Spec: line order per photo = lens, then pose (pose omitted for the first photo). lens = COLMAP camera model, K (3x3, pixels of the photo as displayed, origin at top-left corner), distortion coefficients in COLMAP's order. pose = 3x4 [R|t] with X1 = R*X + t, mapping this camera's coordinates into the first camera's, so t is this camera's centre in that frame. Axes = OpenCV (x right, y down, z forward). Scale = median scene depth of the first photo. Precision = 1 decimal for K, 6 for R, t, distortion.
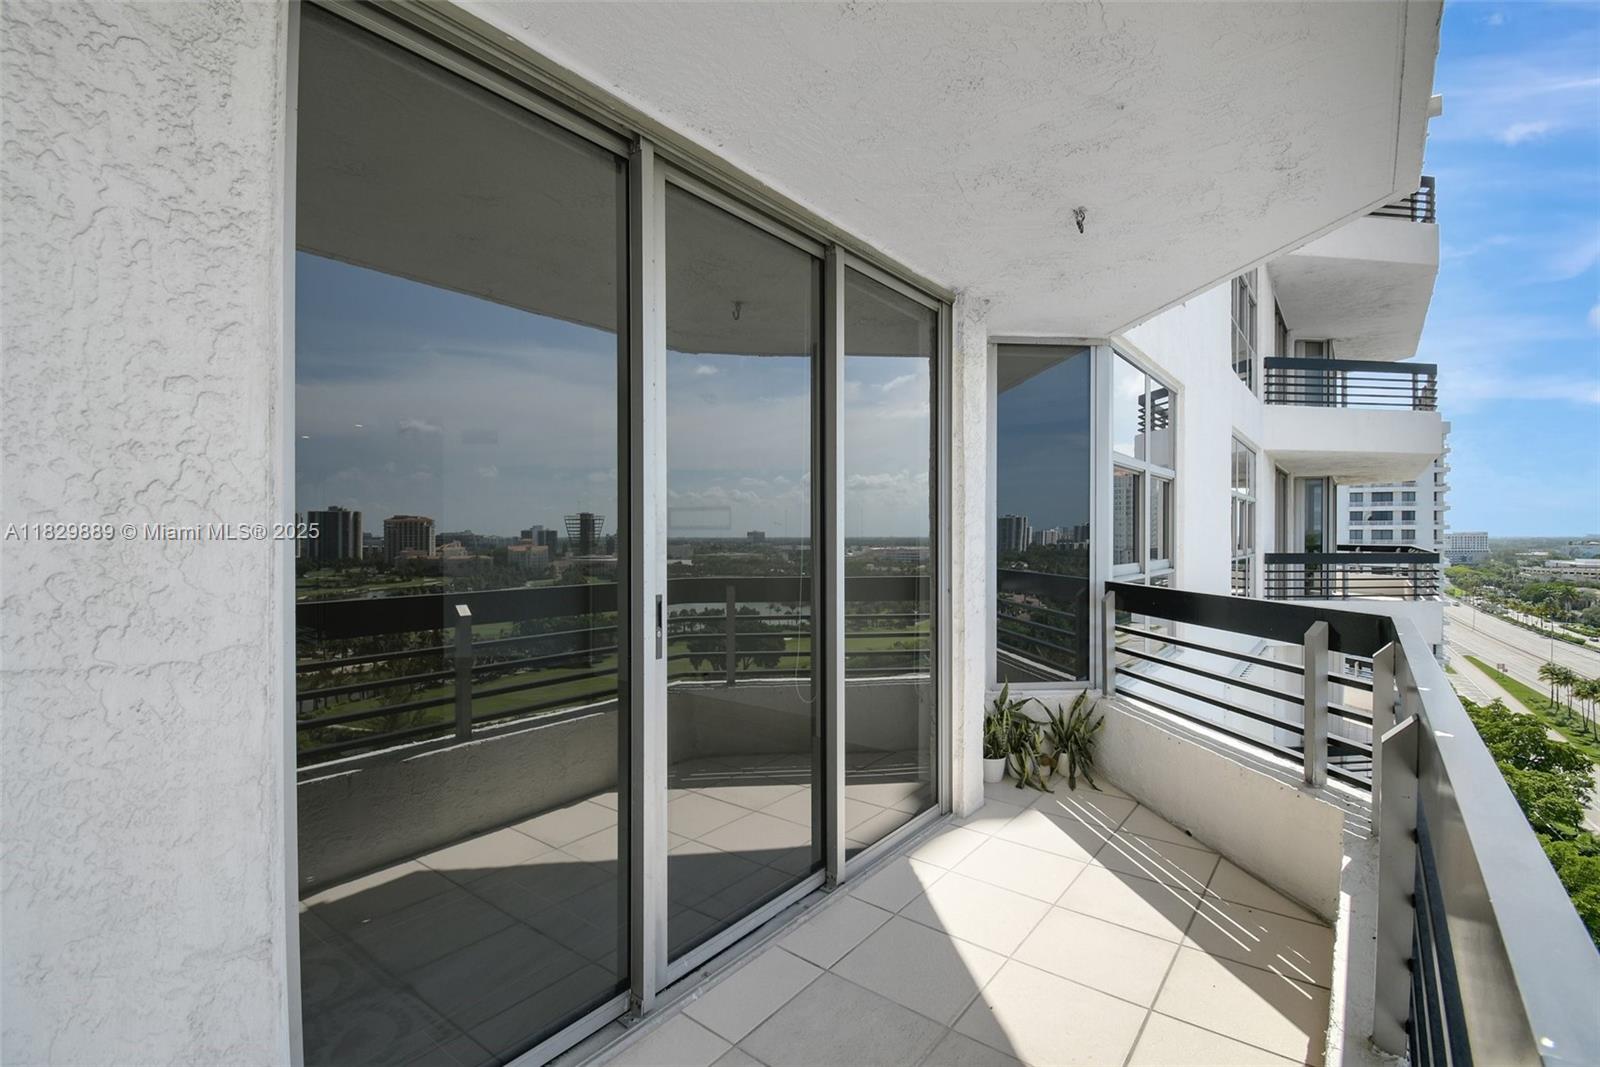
lens RADIAL K [[707.4, 0, 816.8], [0, 707.4, 534.3], [0, 0, 1]] dist [0.000449, -0.012191]
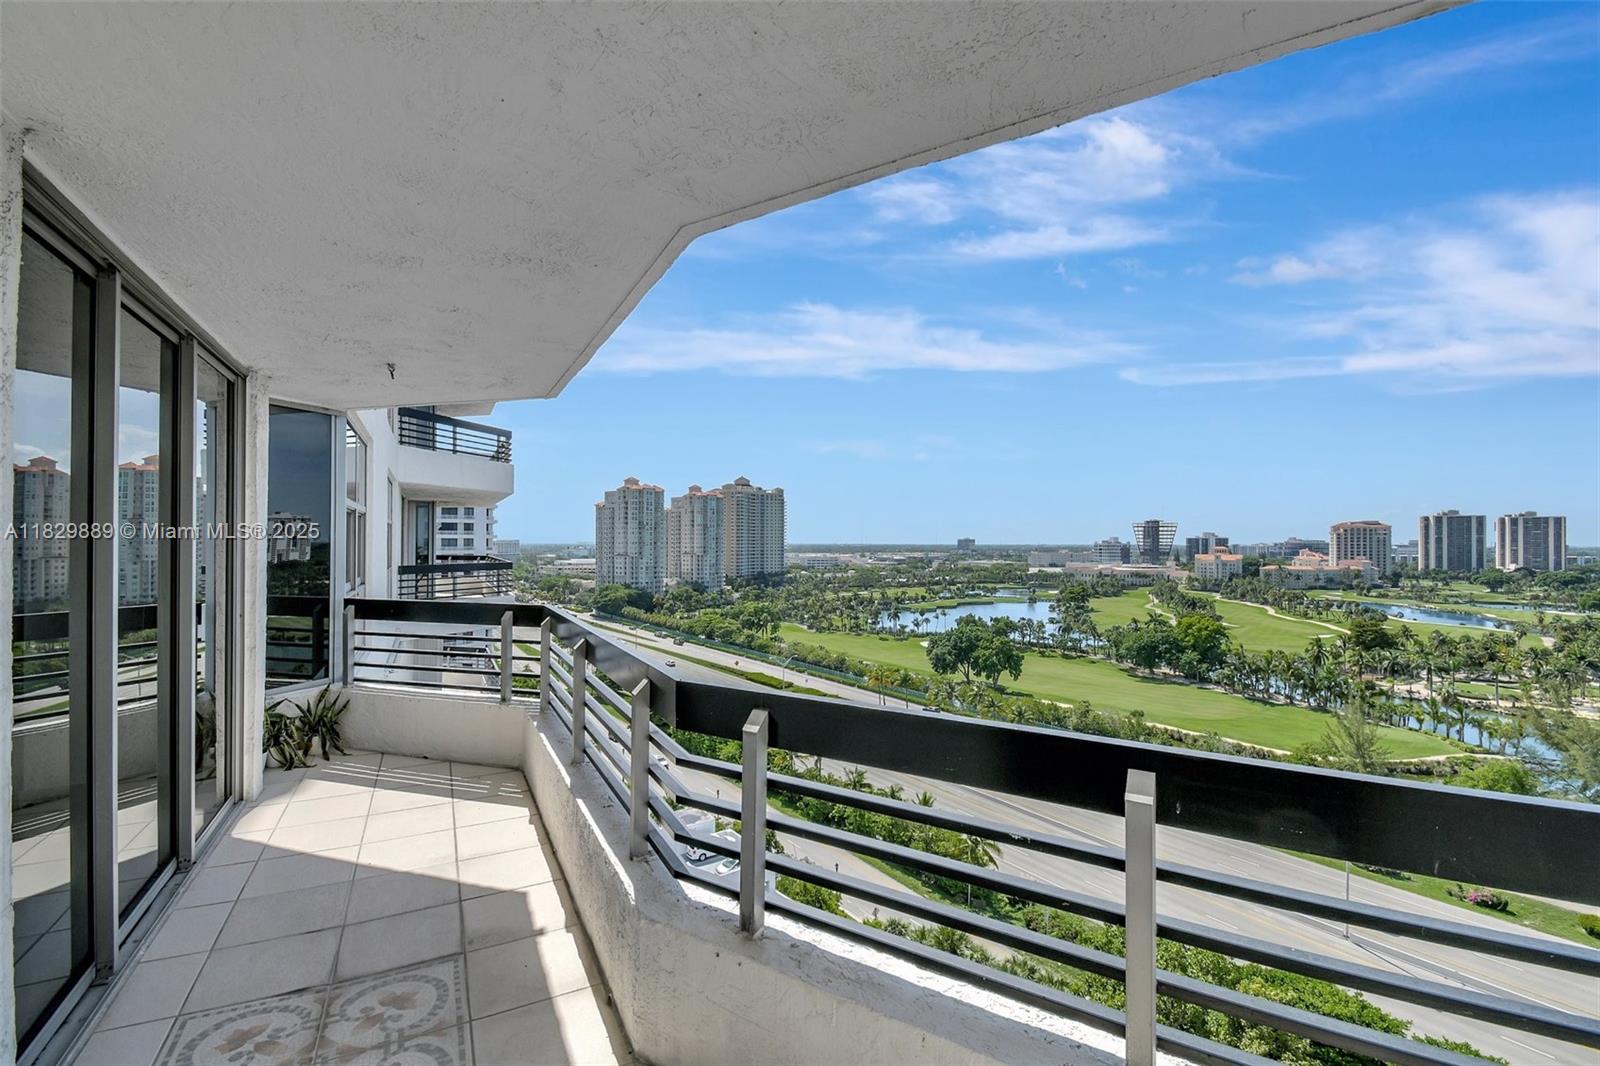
lens RADIAL K [[707.4, 0, 797.6], [0, 707.4, 533.7], [0, 0, 1]] dist [0.000449, -0.012191]
pose [[0.412670, 0.007560, 0.910849, -0.436529], [0.000219, 0.999965, -0.008398, -0.041852], [-0.910881, 0.003665, 0.412654, -0.302601]]
